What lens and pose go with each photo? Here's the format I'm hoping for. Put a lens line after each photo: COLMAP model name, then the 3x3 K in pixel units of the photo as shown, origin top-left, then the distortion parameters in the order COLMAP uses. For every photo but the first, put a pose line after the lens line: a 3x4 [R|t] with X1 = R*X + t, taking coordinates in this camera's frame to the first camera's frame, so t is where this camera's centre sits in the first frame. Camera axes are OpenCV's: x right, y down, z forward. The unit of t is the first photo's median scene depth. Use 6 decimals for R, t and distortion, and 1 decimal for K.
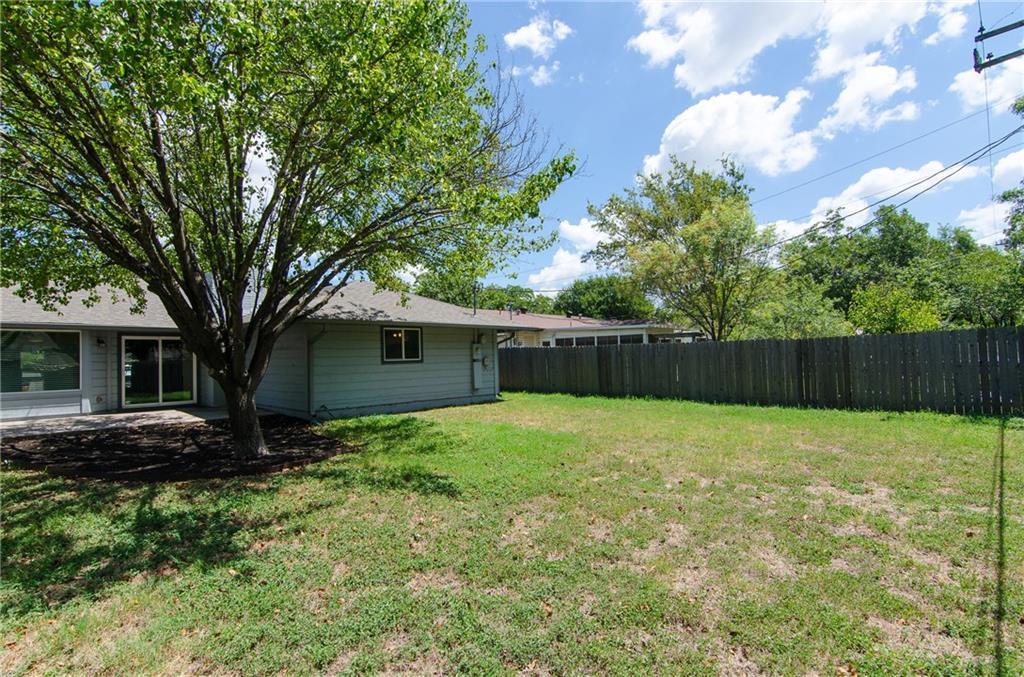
lens RADIAL K [[502.4, 0, 503.2], [0, 502.4, 348.2], [0, 0, 1]] dist [0.003308, -0.000265]
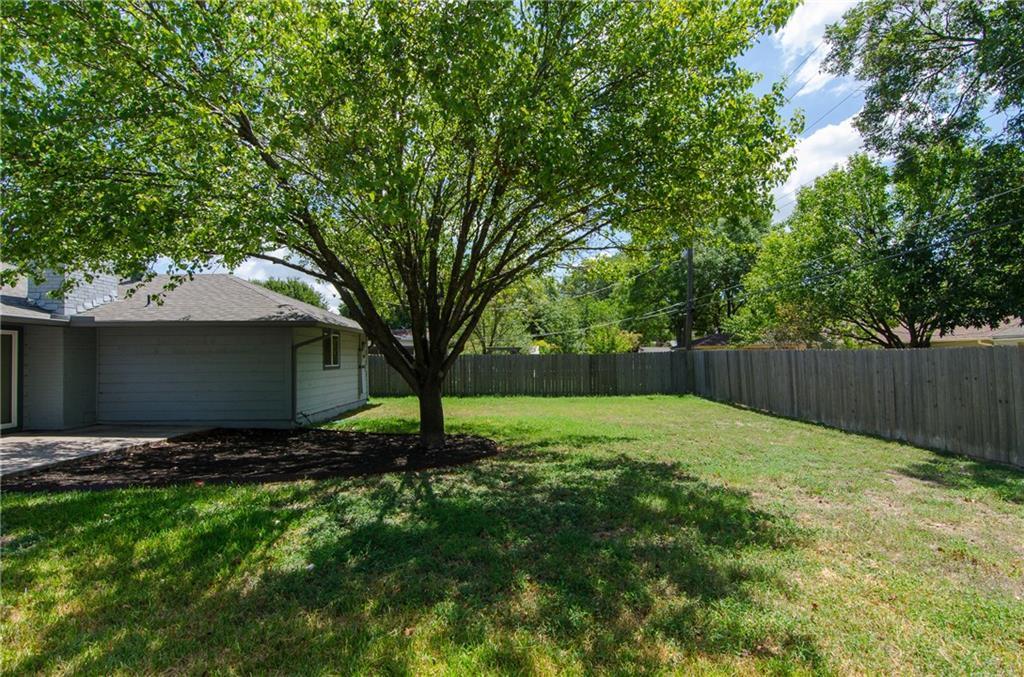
lens RADIAL K [[507.5, 0, 513.0], [0, 507.5, 350.7], [0, 0, 1]] dist [0.001198, 0.000529]
pose [[0.714141, 0.027171, 0.699475, -0.674314], [-0.017688, 0.999628, -0.020772, 0.008046], [-0.699779, 0.002462, 0.714355, 0.026564]]
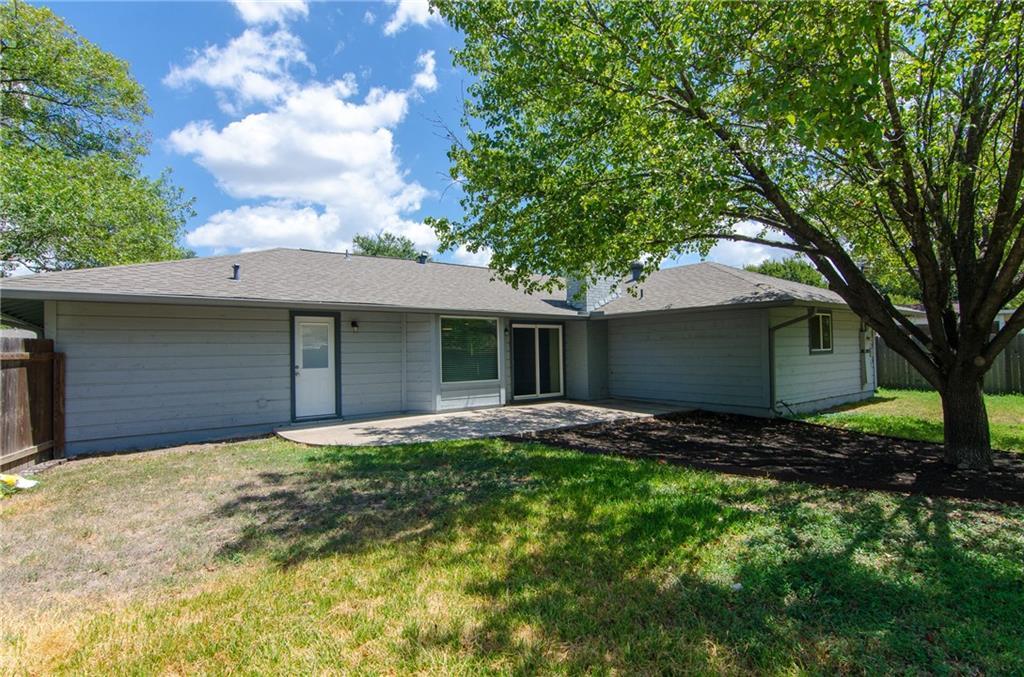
lens RADIAL K [[502.4, 0, 503.2], [0, 502.4, 348.2], [0, 0, 1]] dist [0.003308, -0.000265]
pose [[0.987127, 0.001995, -0.159927, -0.625724], [0.000070, 0.999917, 0.012905, 0.009124], [0.159940, -0.012750, 0.987044, 0.056407]]
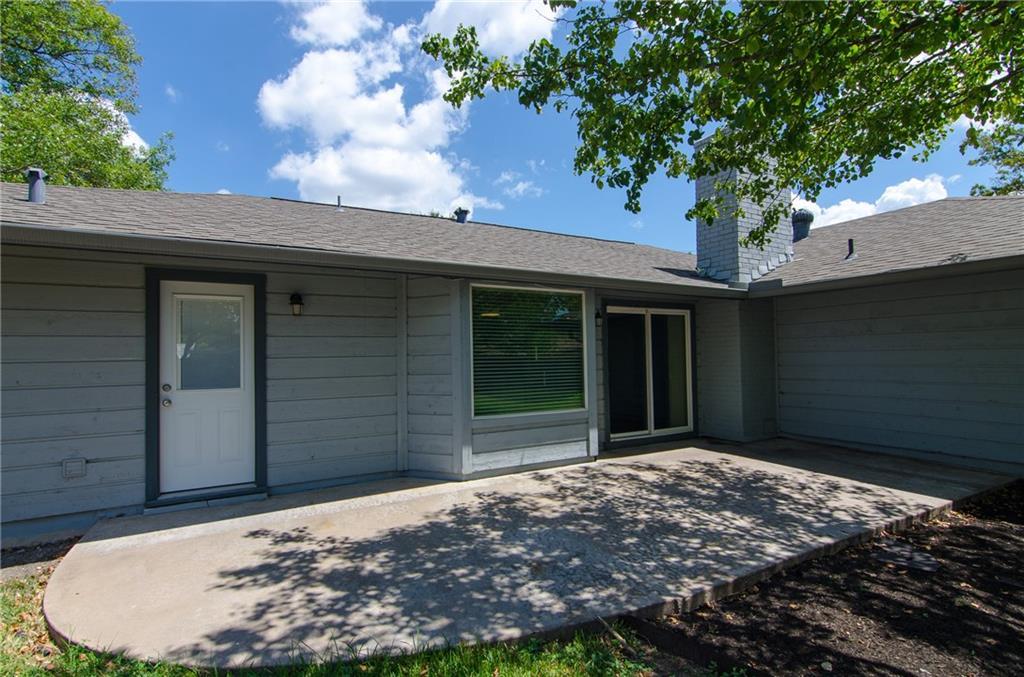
lens RADIAL K [[502.4, 0, 503.2], [0, 502.4, 348.2], [0, 0, 1]] dist [0.003308, -0.000265]
pose [[0.958444, -0.001820, -0.285274, -0.715327], [0.002815, 0.999991, 0.003079, 0.018610], [0.285266, -0.003754, 0.958441, 0.460448]]
